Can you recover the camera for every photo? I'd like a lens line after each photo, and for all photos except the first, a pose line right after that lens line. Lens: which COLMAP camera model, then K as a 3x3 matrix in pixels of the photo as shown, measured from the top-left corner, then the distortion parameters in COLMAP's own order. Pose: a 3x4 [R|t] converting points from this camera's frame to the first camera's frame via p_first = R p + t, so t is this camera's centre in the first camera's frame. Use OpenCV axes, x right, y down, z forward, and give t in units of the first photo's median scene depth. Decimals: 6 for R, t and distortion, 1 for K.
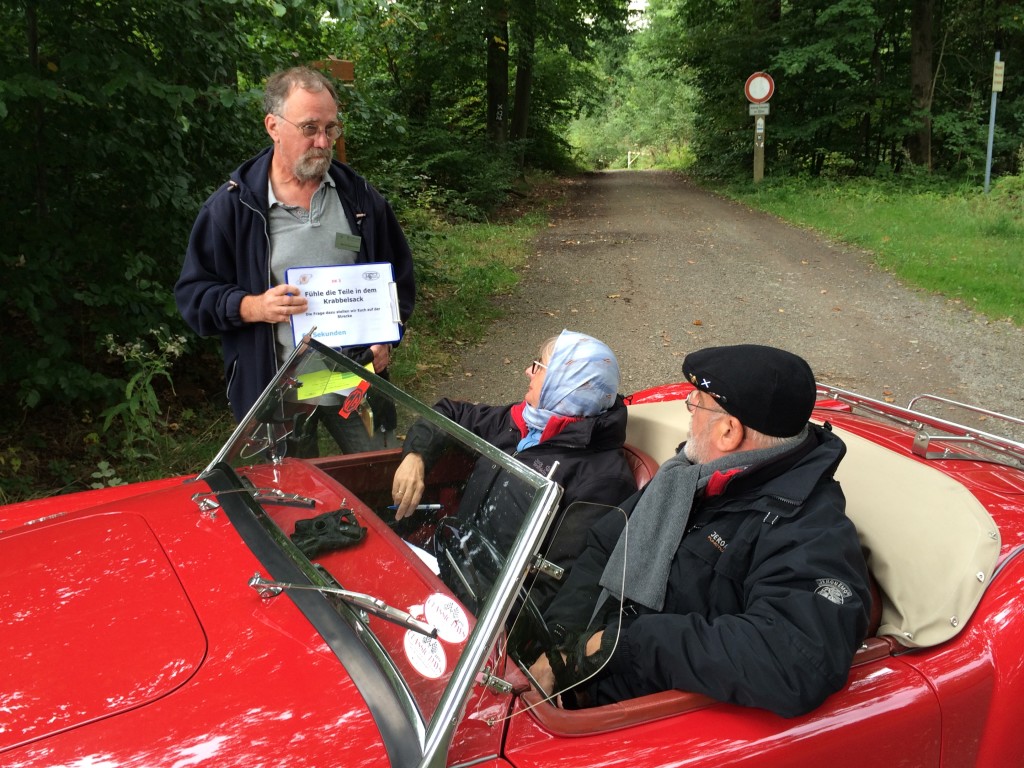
lens RADIAL K [[958.1, 0, 475.0], [0, 958.1, 383.3], [0, 0, 1]] dist [0.104009, -0.149537]
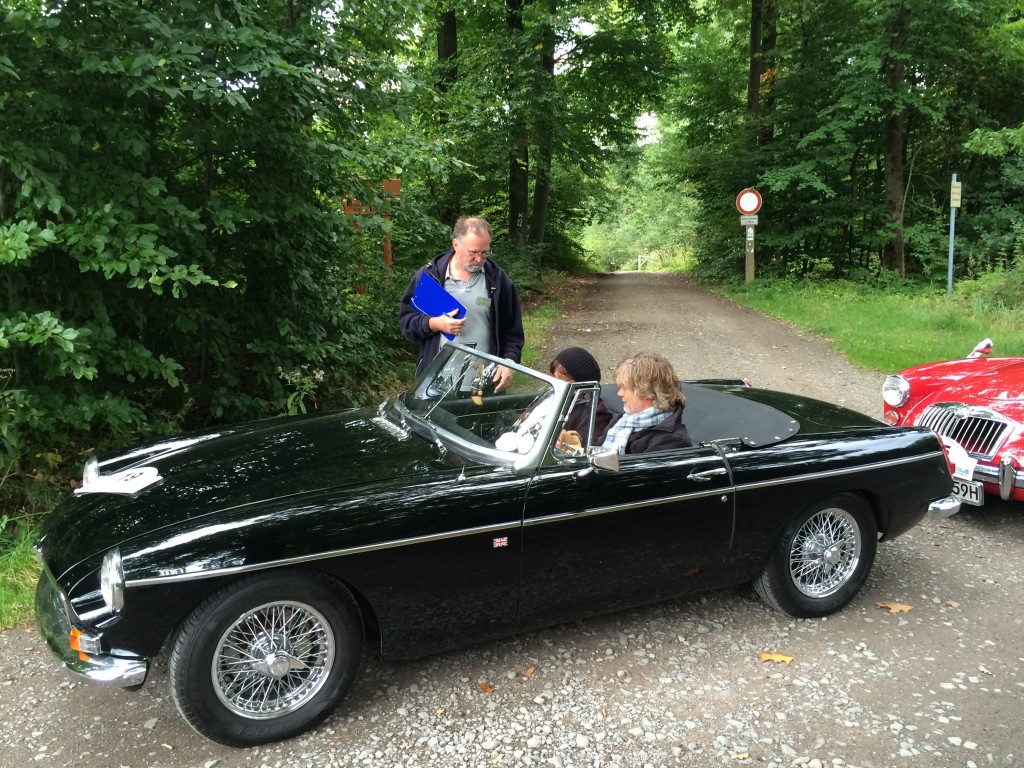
lens RADIAL K [[958.1, 0, 475.0], [0, 958.1, 383.3], [0, 0, 1]] dist [0.104009, -0.149537]
pose [[0.999801, 0.012308, -0.015709, -0.007338], [-0.013836, 0.994767, -0.101230, 0.025566], [0.014381, 0.101427, 0.994739, -0.106942]]
